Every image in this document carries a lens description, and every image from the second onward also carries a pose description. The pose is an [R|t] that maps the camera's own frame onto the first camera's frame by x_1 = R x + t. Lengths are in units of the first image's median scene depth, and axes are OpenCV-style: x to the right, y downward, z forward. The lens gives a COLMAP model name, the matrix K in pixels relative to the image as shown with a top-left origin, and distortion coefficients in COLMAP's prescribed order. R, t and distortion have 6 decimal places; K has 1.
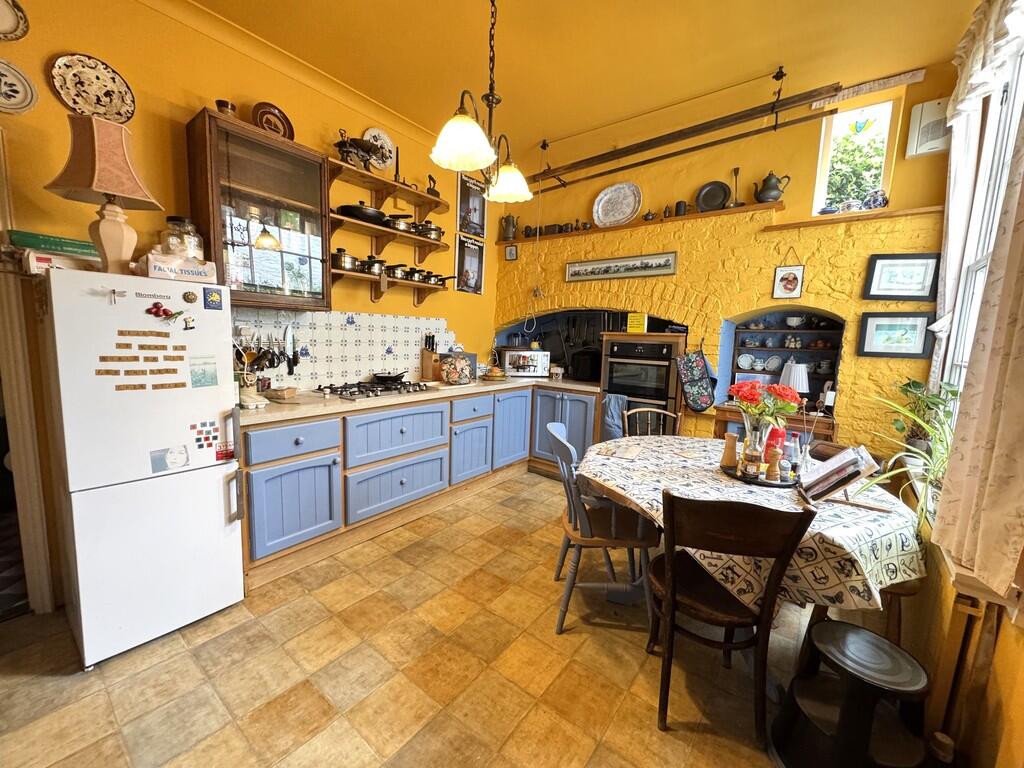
lens RADIAL K [[406.3, 0, 513.5], [0, 406.3, 384.8], [0, 0, 1]] dist [-0.003132, 0.000043]
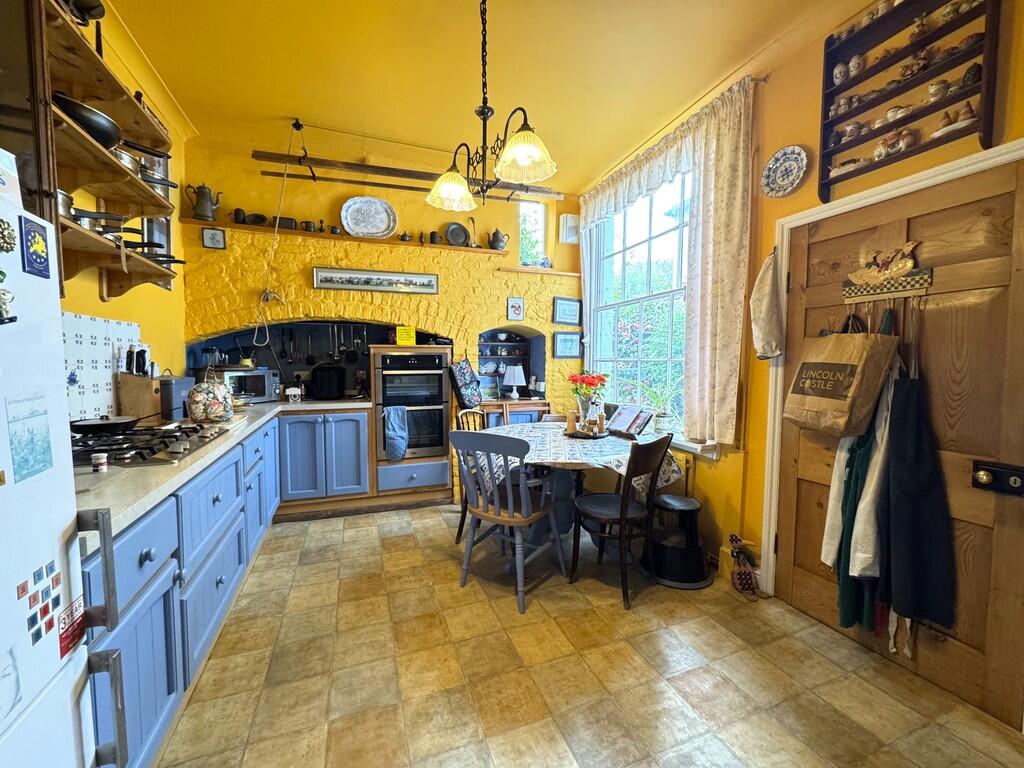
lens RADIAL K [[406.3, 0, 511.6], [0, 406.3, 385.8], [0, 0, 1]] dist [-0.003132, 0.000043]
pose [[0.521709, -0.085666, 0.848812, -0.471835], [0.119742, 0.992450, 0.026565, -0.019683], [-0.844678, 0.087779, 0.528028, 0.232159]]
